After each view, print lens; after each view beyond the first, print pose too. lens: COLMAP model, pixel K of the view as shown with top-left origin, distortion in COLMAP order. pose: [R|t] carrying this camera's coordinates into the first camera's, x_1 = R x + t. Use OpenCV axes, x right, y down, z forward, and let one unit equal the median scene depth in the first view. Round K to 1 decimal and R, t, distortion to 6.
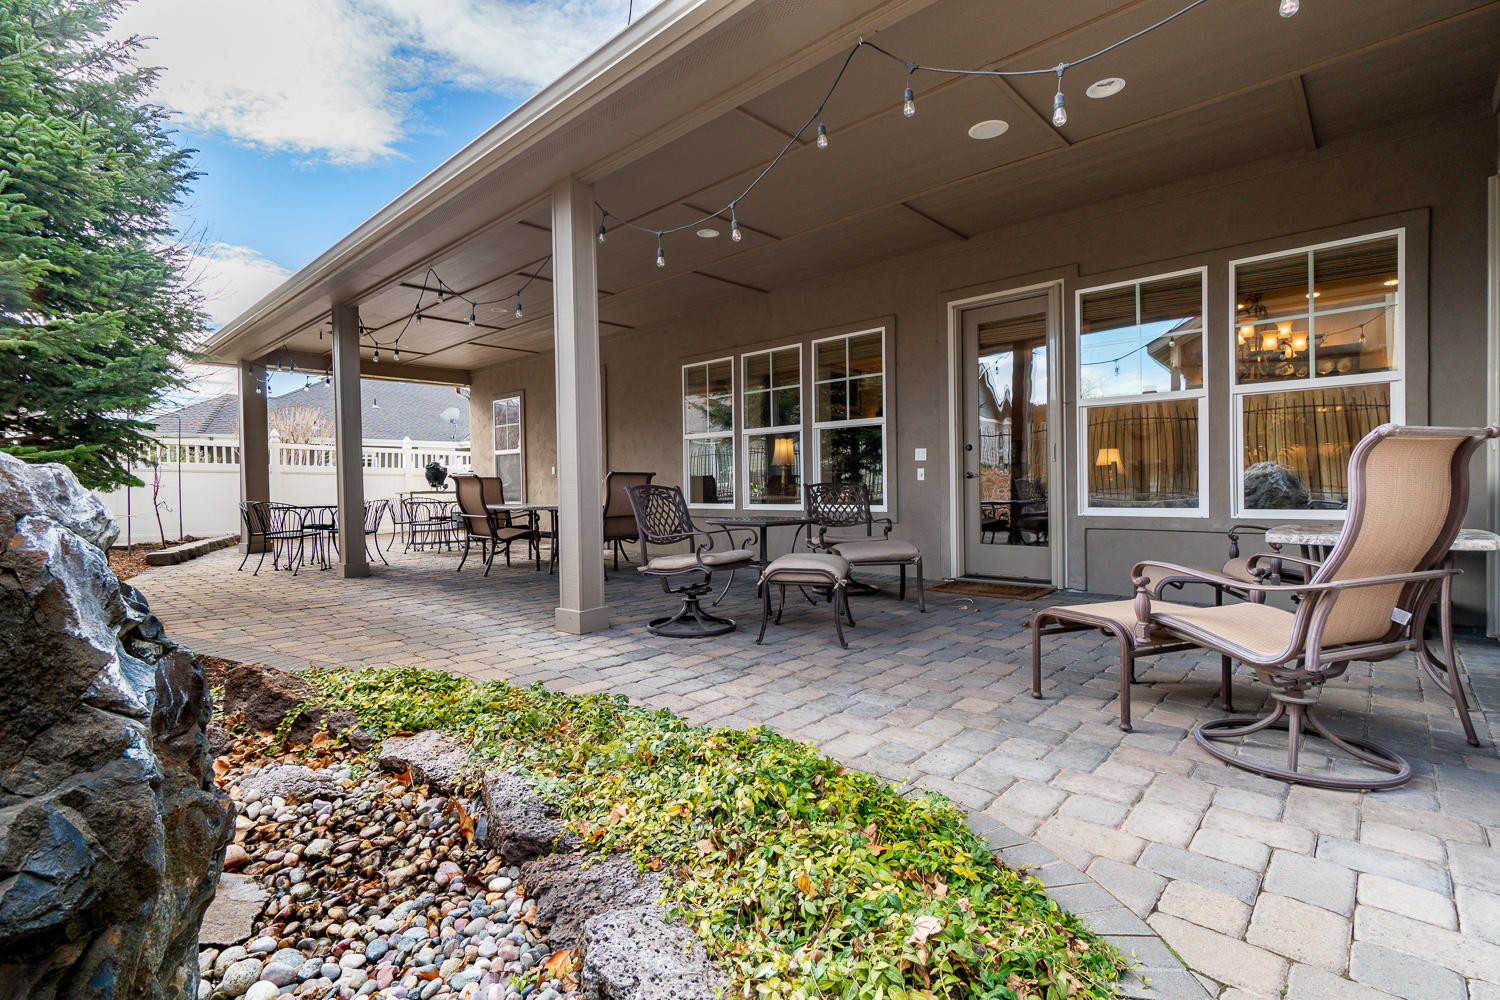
lens RADIAL K [[695.5, 0, 751.6], [0, 695.5, 495.3], [0, 0, 1]] dist [-0.000520, -0.000003]
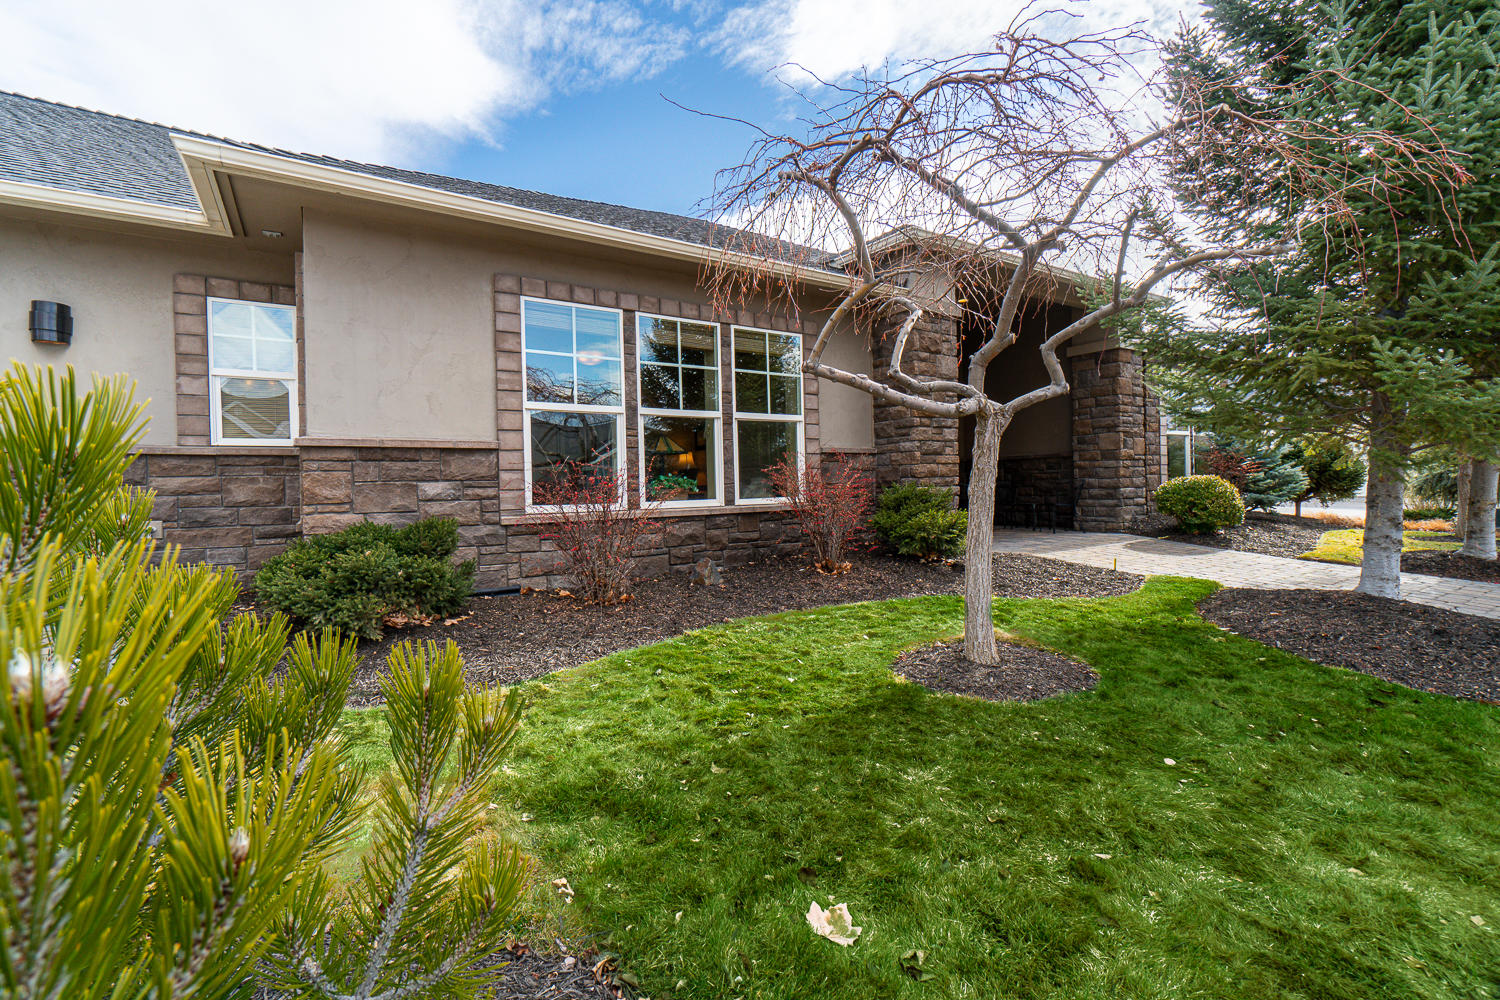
lens RADIAL K [[648.9, 0, 749.4], [0, 648.9, 494.3], [0, 0, 1]] dist [-0.001263, -0.000131]
pose [[0.229750, -0.012978, 0.973163, -0.787791], [0.030502, 0.999516, 0.006128, 0.003805], [-0.972772, 0.028276, 0.230034, 0.799392]]
